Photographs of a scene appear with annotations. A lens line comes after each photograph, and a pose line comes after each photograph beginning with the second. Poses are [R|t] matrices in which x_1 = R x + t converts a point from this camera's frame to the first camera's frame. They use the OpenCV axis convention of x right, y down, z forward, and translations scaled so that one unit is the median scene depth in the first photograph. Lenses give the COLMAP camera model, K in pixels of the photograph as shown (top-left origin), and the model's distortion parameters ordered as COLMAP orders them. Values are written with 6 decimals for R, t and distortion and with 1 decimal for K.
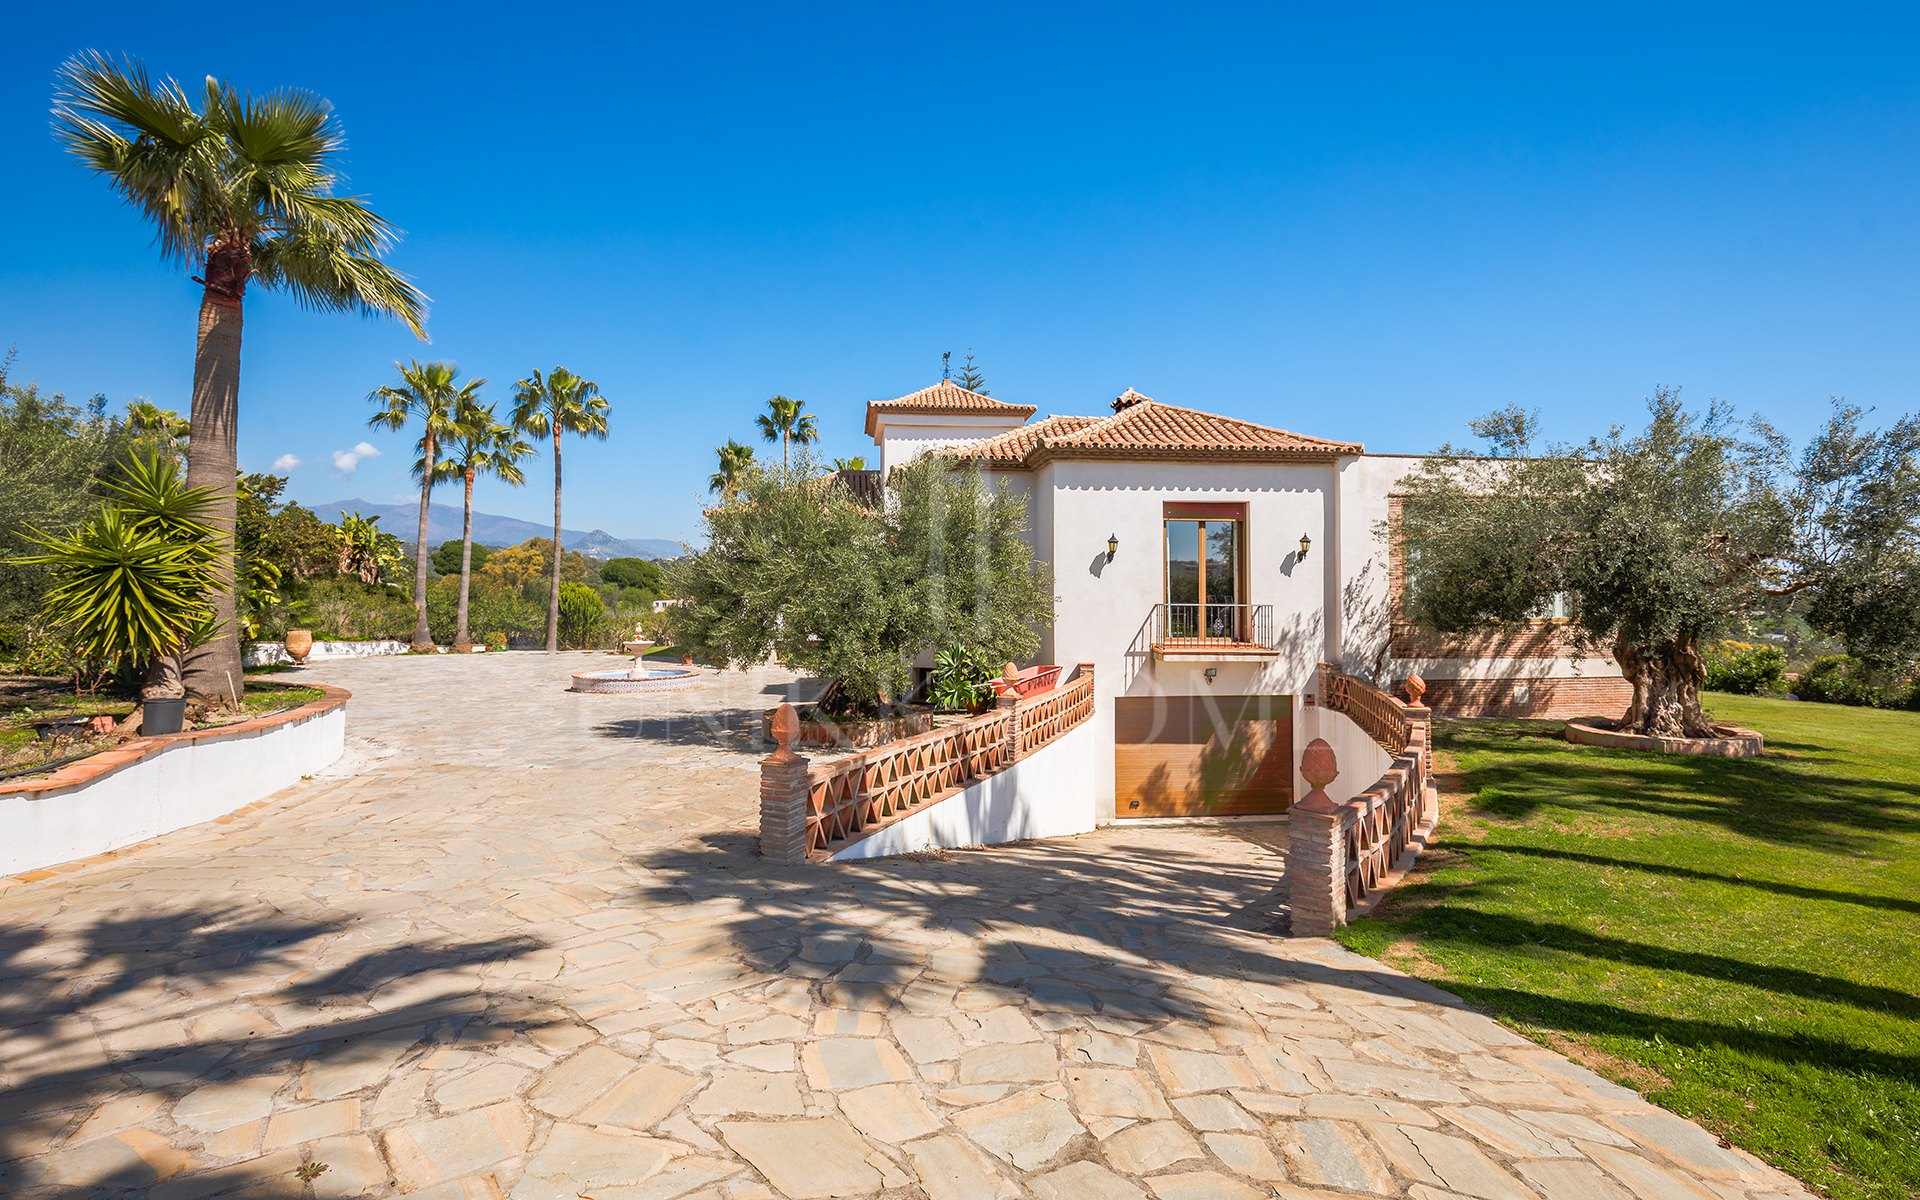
lens RADIAL K [[857.4, 0, 957.9], [0, 857.4, 566.2], [0, 0, 1]] dist [-0.001102, -0.000717]
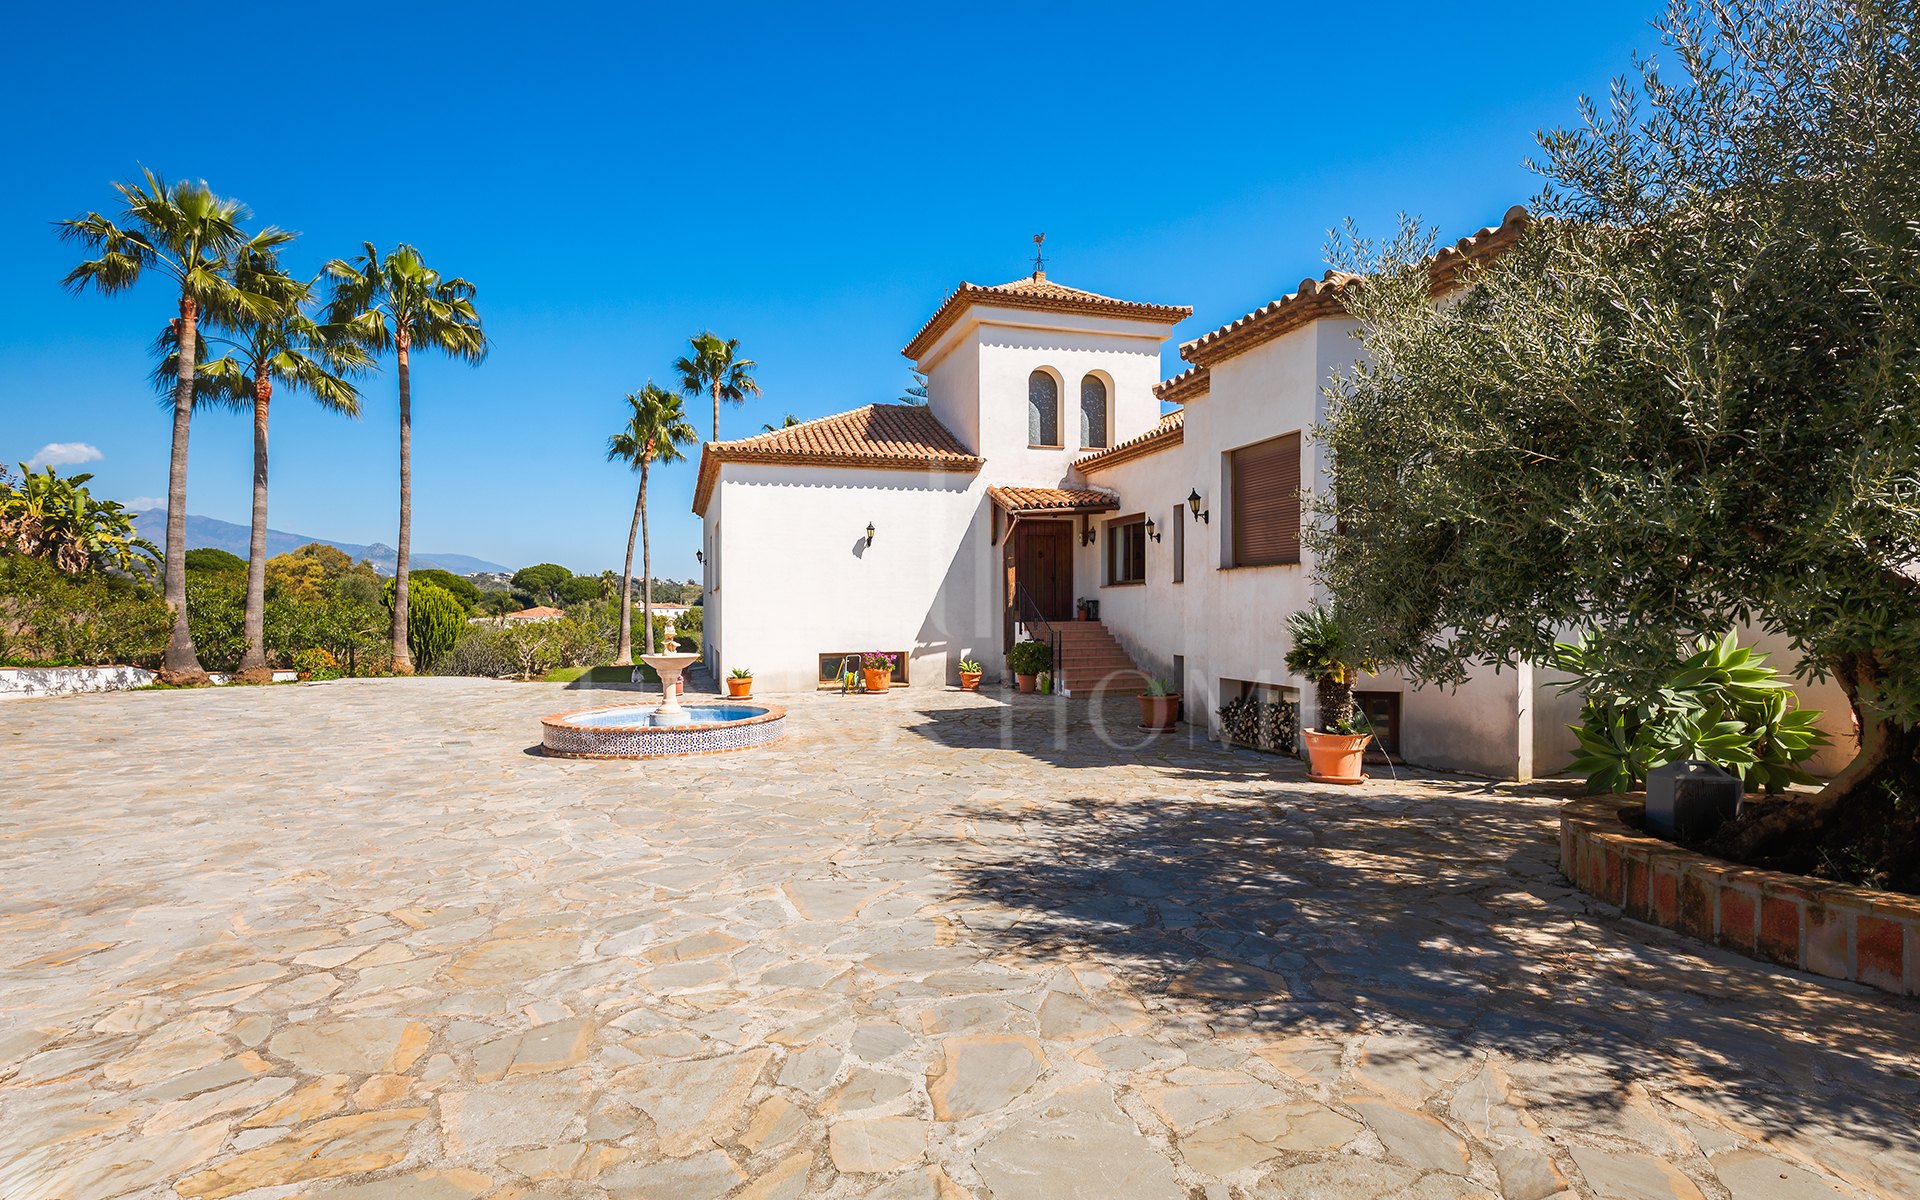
lens RADIAL K [[875.8, 0, 949.2], [0, 875.8, 602.1], [0, 0, 1]] dist [0.002744, 0.000128]
pose [[0.984169, -0.006221, 0.177123, -0.317190], [0.002250, 0.999742, 0.022612, 0.047059], [-0.177218, -0.021855, 0.983929, 0.470402]]
